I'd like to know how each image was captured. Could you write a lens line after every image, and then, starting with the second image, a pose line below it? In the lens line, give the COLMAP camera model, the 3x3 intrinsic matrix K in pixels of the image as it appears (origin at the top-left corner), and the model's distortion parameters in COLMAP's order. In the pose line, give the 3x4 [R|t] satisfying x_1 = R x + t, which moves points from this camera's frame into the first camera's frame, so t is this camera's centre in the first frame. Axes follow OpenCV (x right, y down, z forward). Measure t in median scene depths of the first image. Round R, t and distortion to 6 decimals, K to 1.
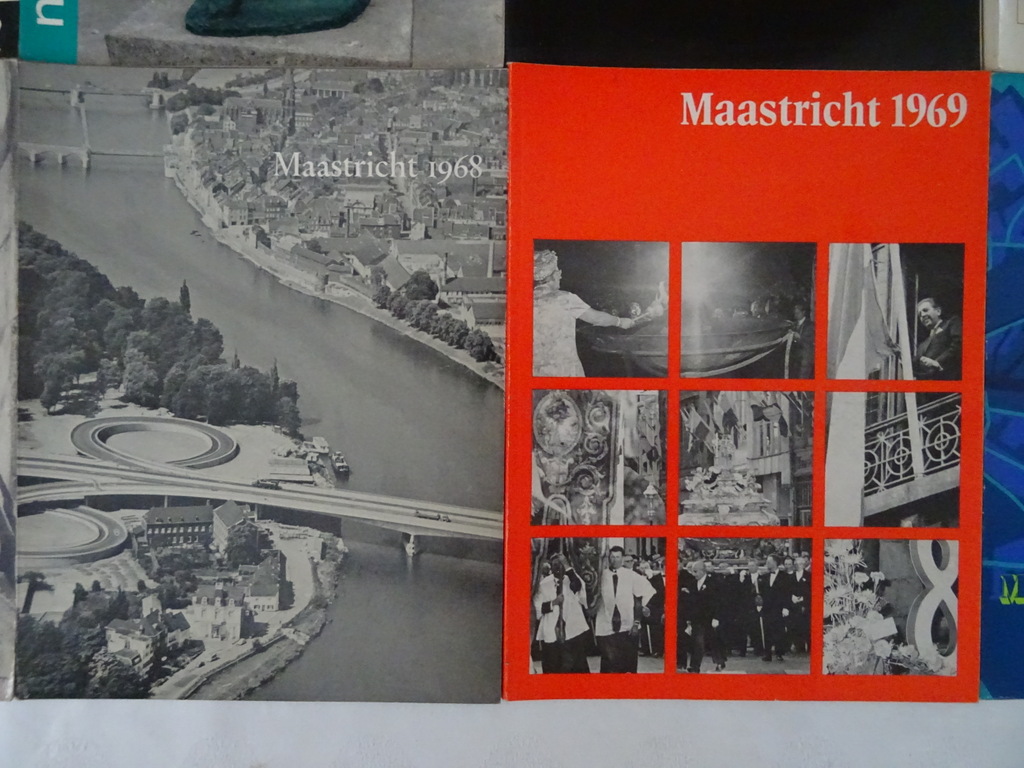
lens RADIAL K [[716.1, 0, 509.5], [0, 716.1, 395.4], [0, 0, 1]] dist [-0.003140, -0.005153]
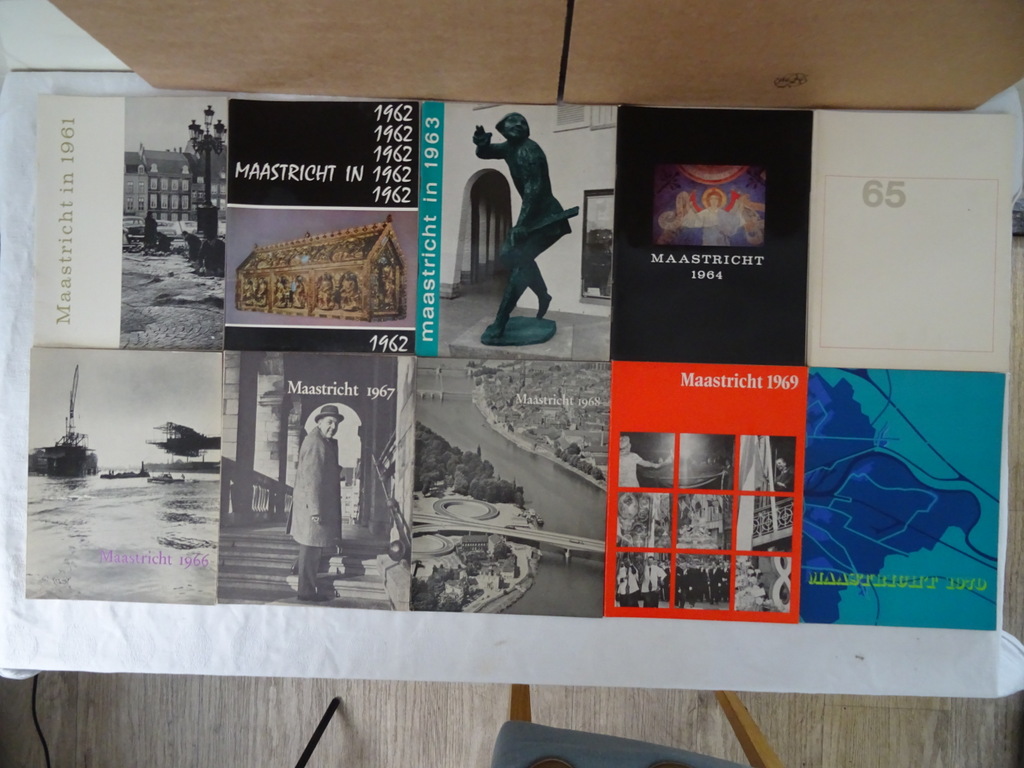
lens RADIAL K [[731.7, 0, 512.0], [0, 731.7, 384.0], [0, 0, 1]] dist [0.007986, -0.006339]
pose [[0.999510, 0.021420, -0.022841, -0.285221], [-0.021431, 0.999770, -0.000271, -0.371877], [0.022830, 0.000760, 0.999739, -1.538404]]
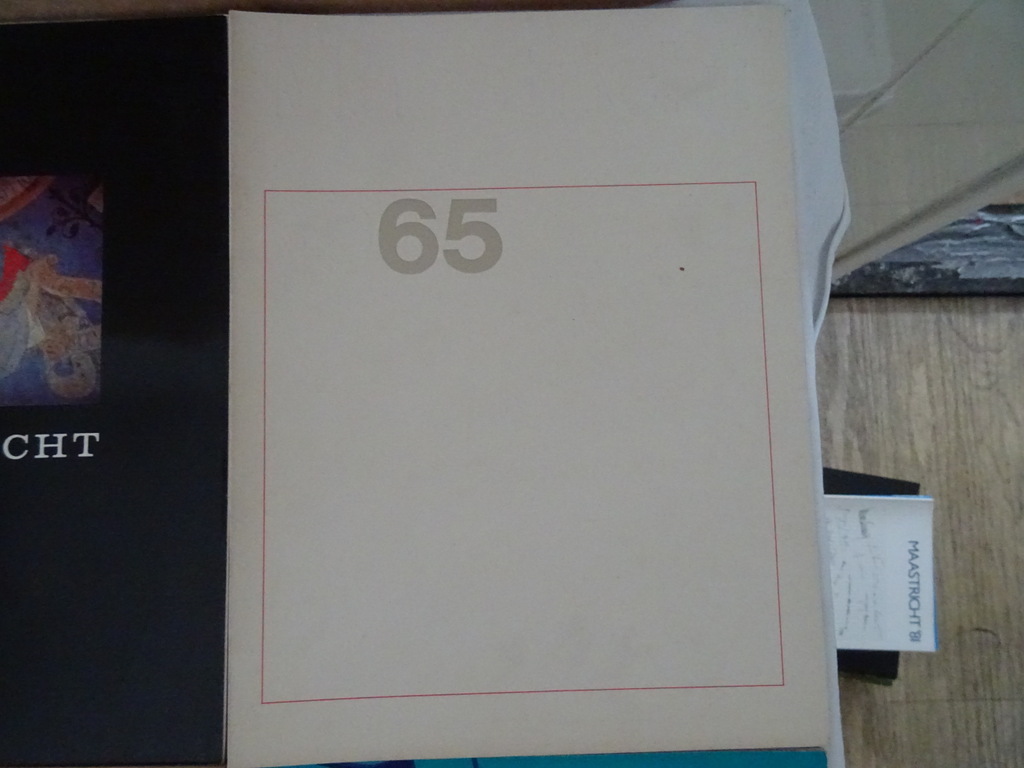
lens RADIAL K [[716.1, 0, 509.5], [0, 716.1, 395.4], [0, 0, 1]] dist [-0.003140, -0.005153]
pose [[0.999404, -0.033945, 0.006348, 0.995908], [0.034394, 0.994895, -0.094874, -0.779280], [-0.003095, 0.095036, 0.995469, 0.177622]]
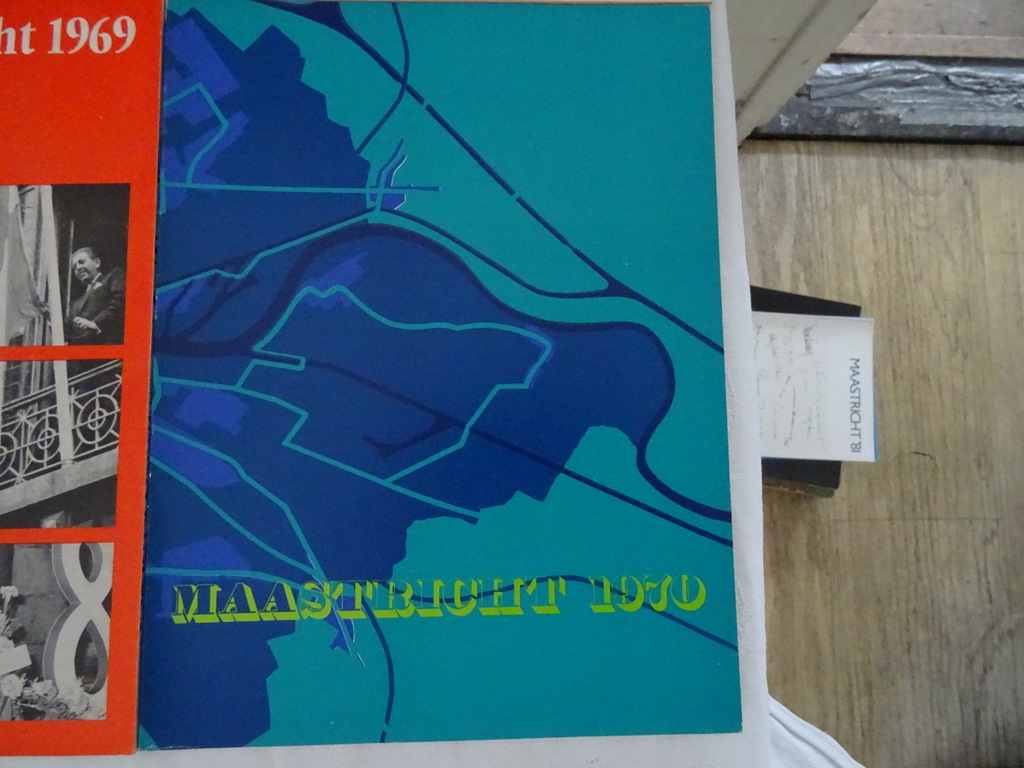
lens RADIAL K [[716.1, 0, 509.5], [0, 716.1, 395.4], [0, 0, 1]] dist [-0.003140, -0.005153]
pose [[0.998868, -0.022309, 0.042007, 1.042651], [0.026678, 0.993954, -0.106506, 0.136789], [-0.039377, 0.107507, 0.993424, 0.172665]]
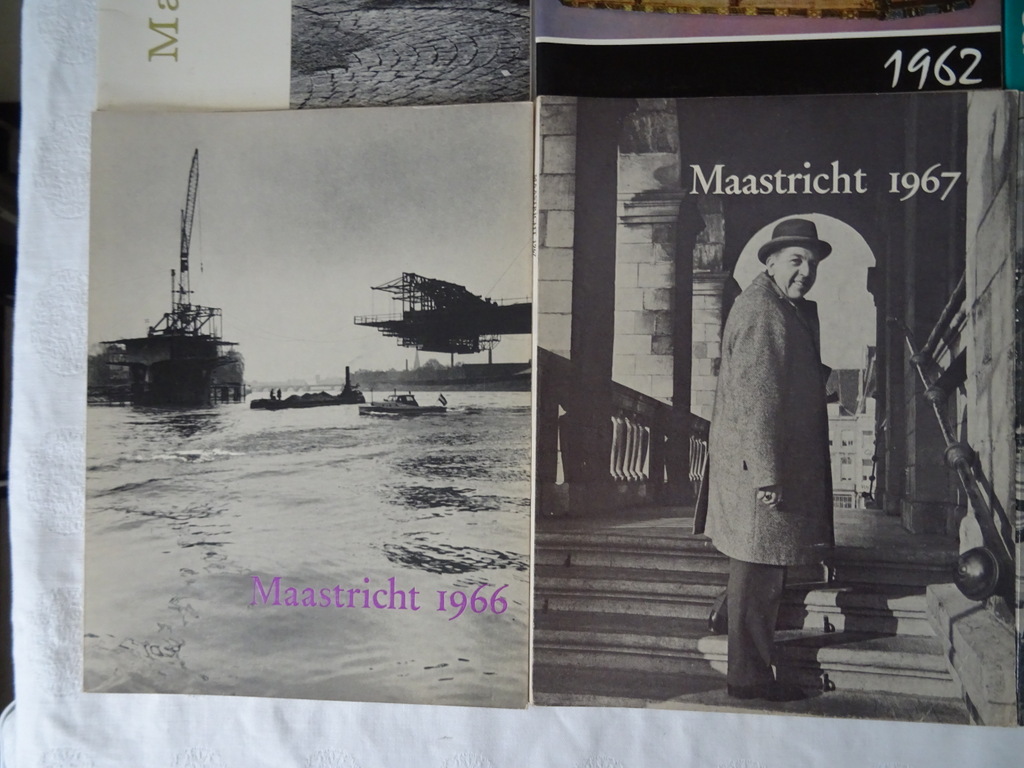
lens RADIAL K [[731.7, 0, 512.0], [0, 731.7, 384.0], [0, 0, 1]] dist [0.007986, -0.006339]
pose [[0.997279, 0.000473, -0.073722, -1.298583], [-0.002393, 0.999660, -0.025968, -0.022325], [0.073684, 0.026074, 0.996941, -0.083130]]
